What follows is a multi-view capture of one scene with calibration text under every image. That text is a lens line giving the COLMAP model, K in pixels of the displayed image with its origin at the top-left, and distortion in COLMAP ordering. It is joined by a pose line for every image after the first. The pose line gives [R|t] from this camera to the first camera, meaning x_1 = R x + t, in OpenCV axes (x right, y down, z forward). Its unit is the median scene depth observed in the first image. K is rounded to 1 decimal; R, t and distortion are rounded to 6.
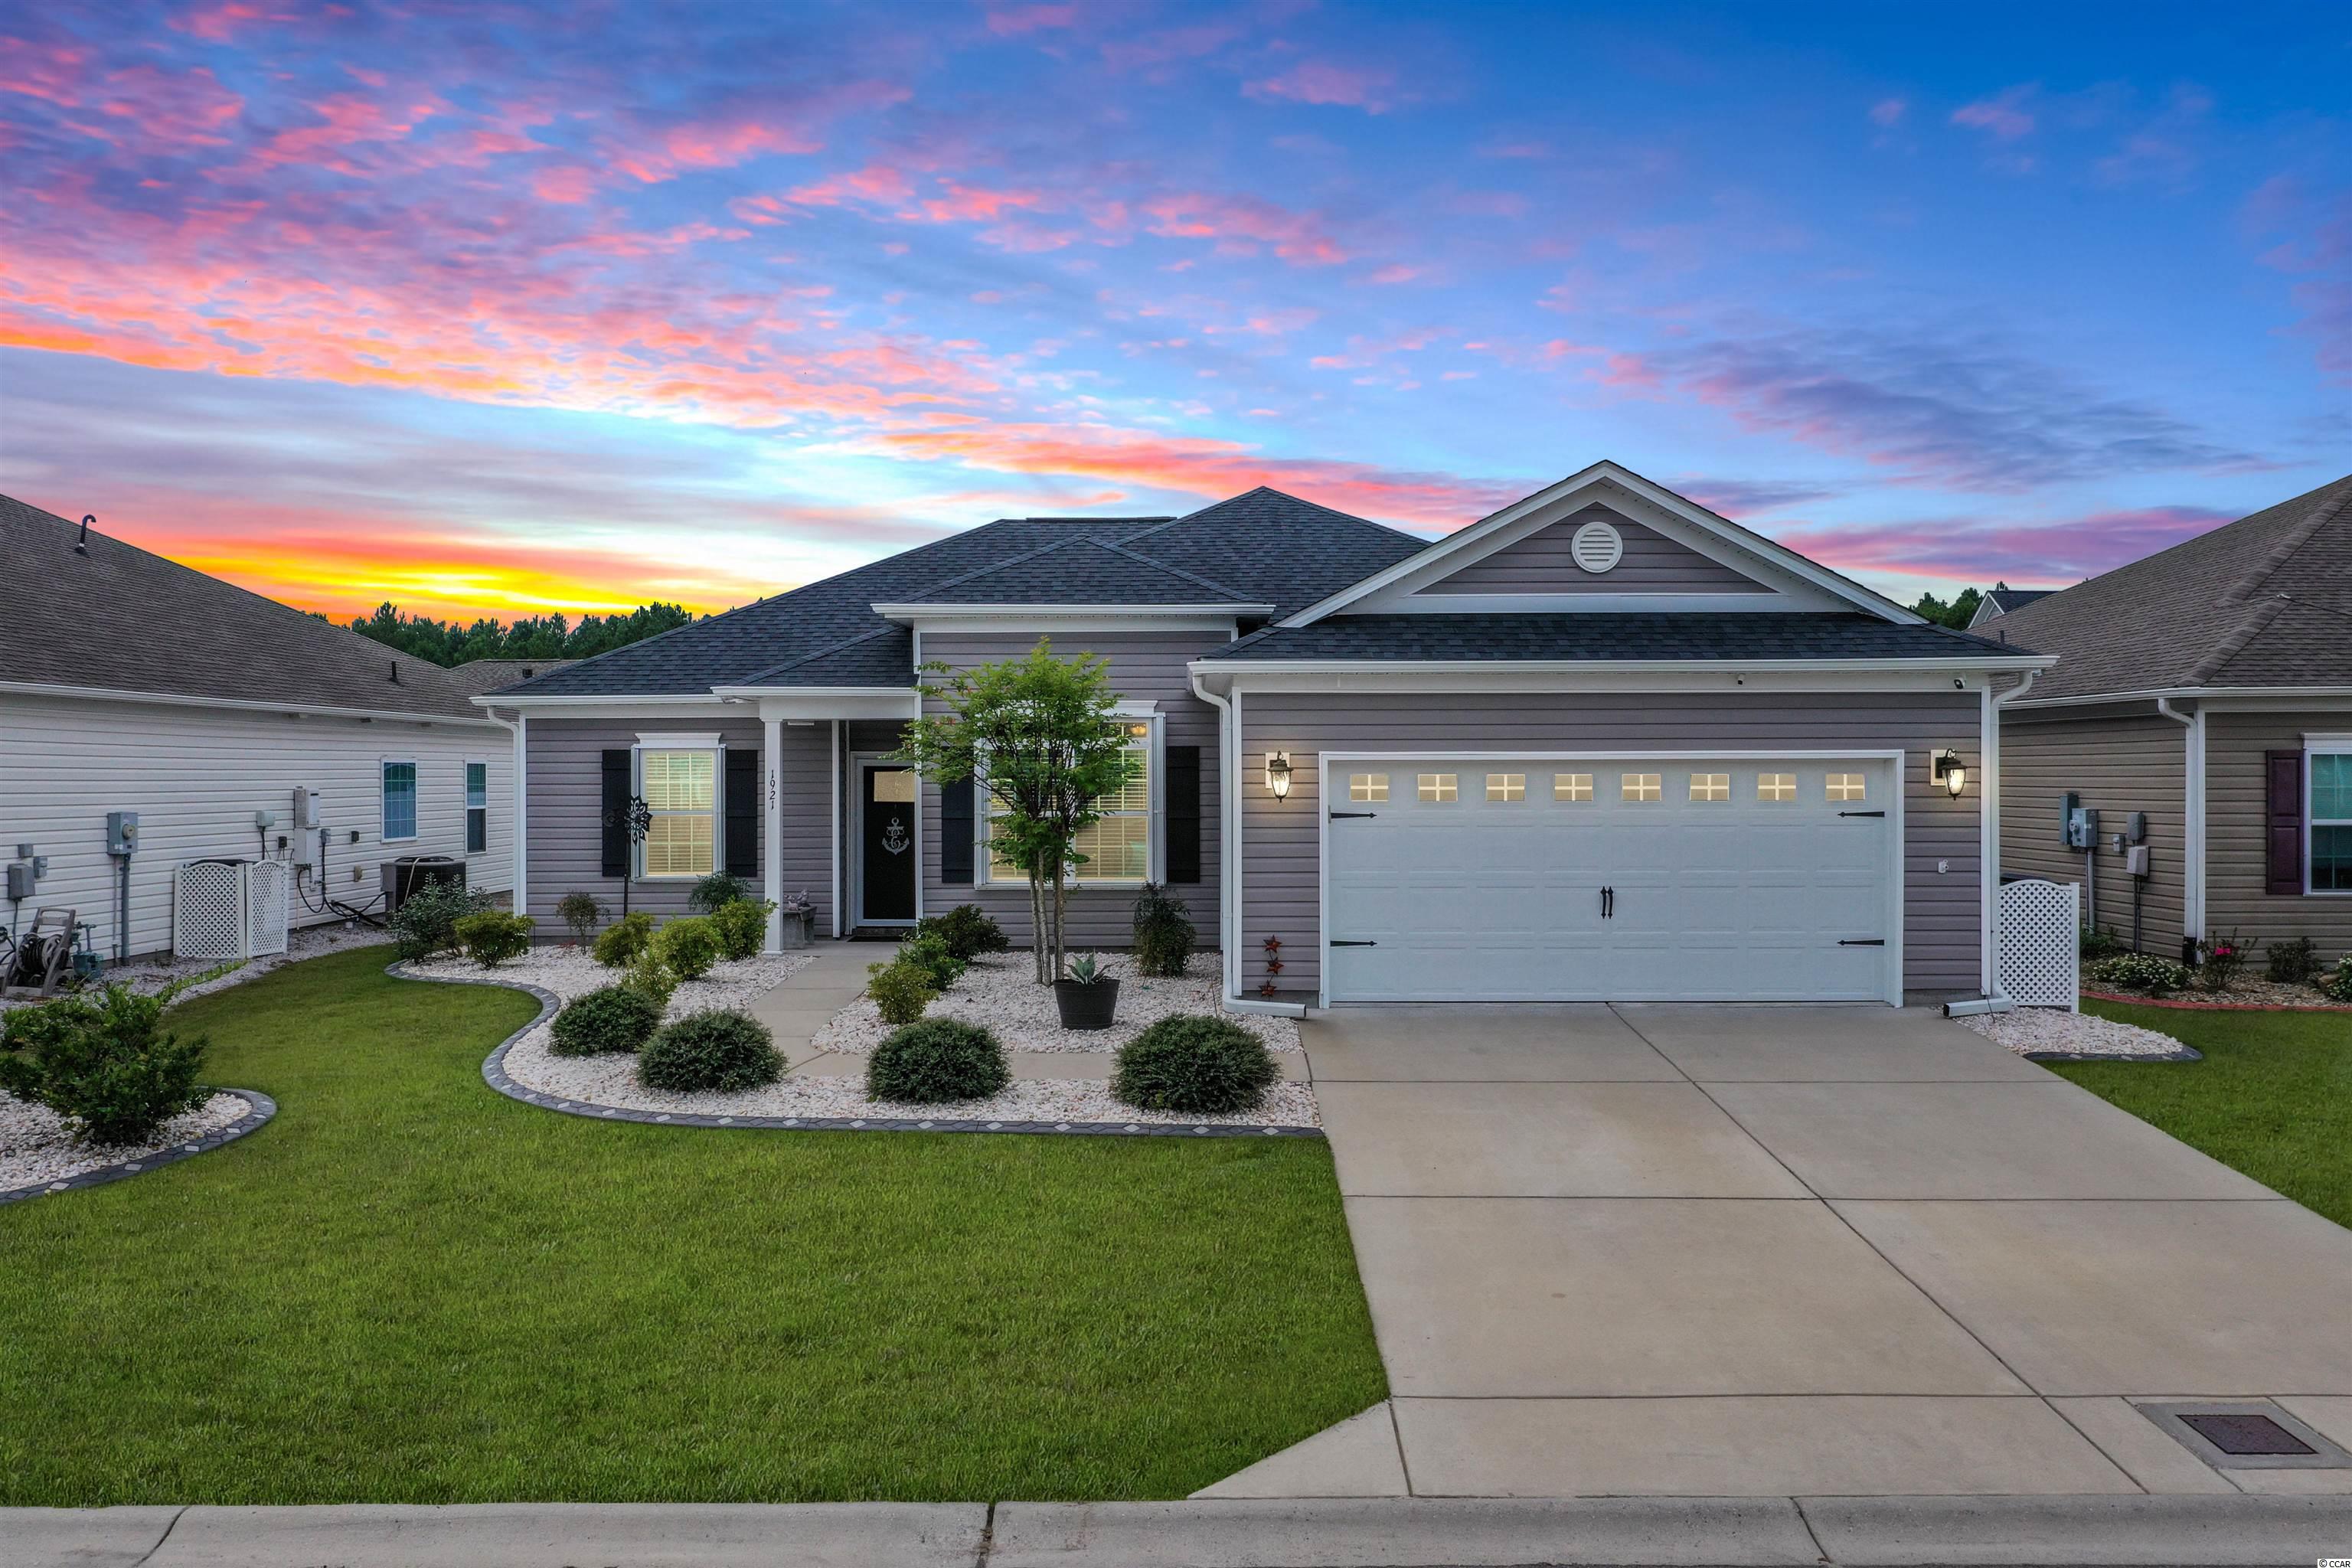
lens RADIAL K [[1857.4, 0, 1188.5], [0, 1857.4, 785.8], [0, 0, 1]] dist [0.001308, 0.001404]
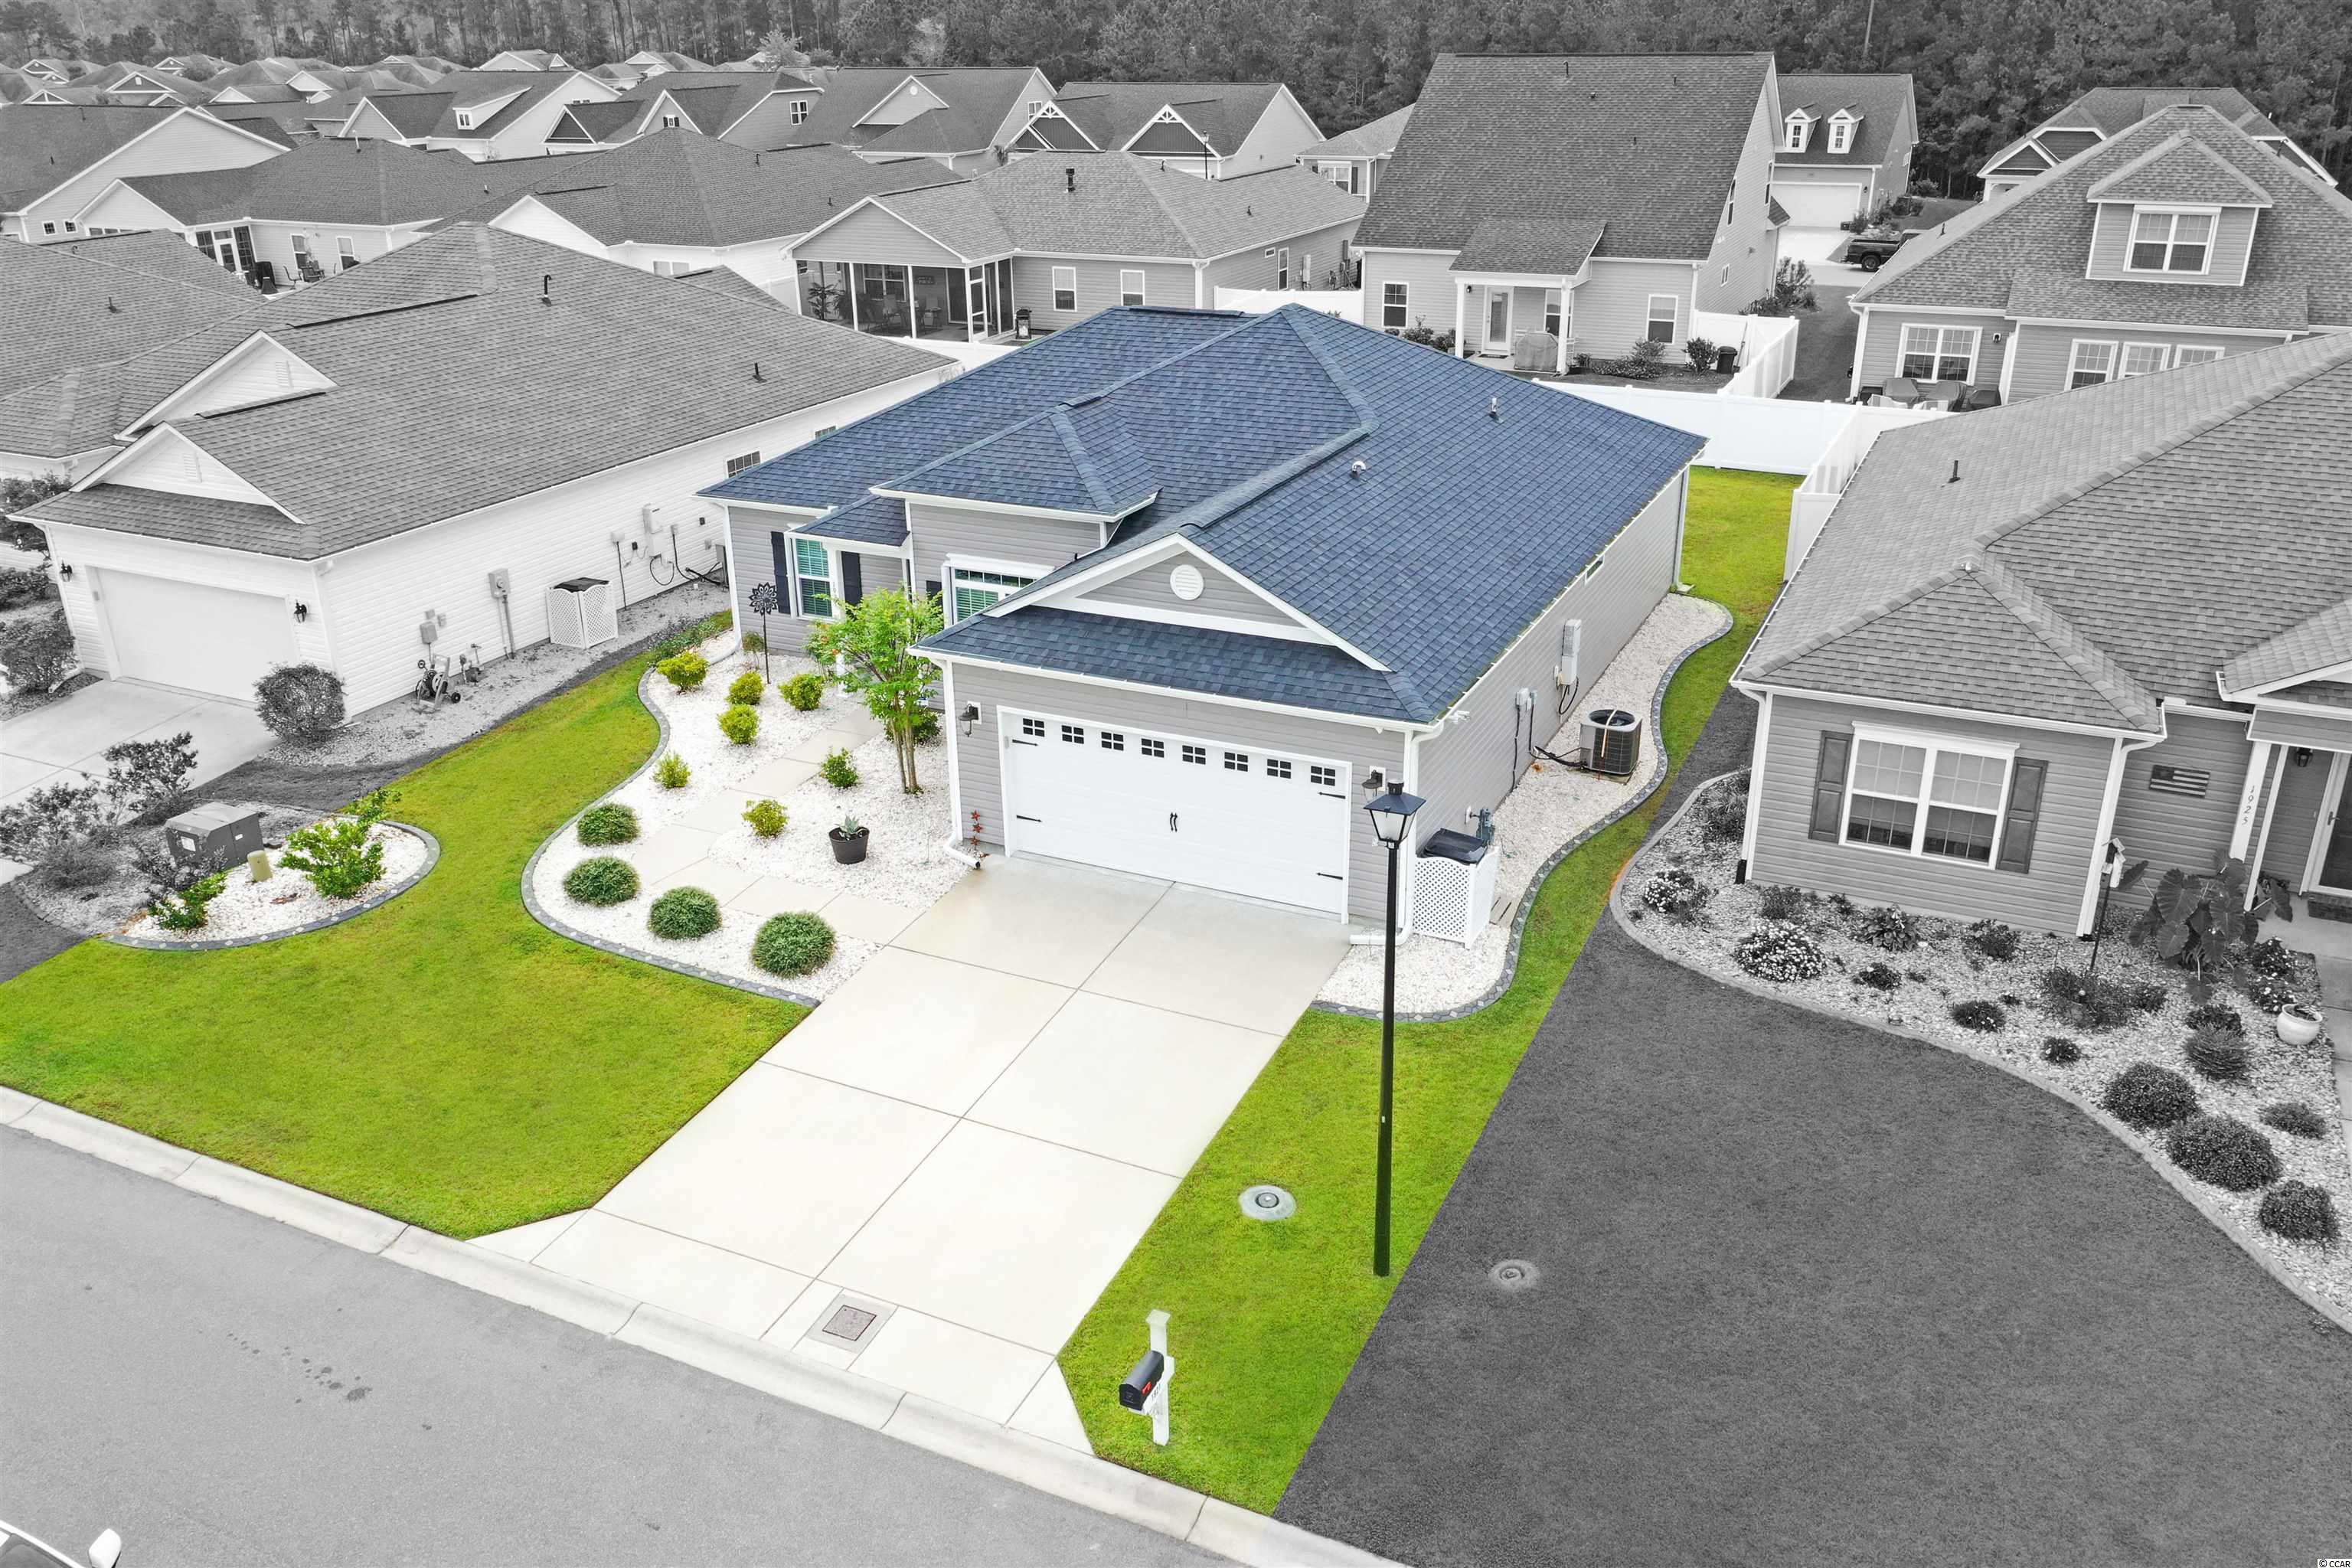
lens RADIAL K [[1857.4, 0, 1155.0], [0, 1857.4, 764.2], [0, 0, 1]] dist [0.001308, 0.001404]
pose [[0.904042, 0.150641, -0.400019, 0.675858], [0.005579, 0.931602, 0.363437, -0.442140], [0.427407, -0.330795, 0.841367, -0.214863]]
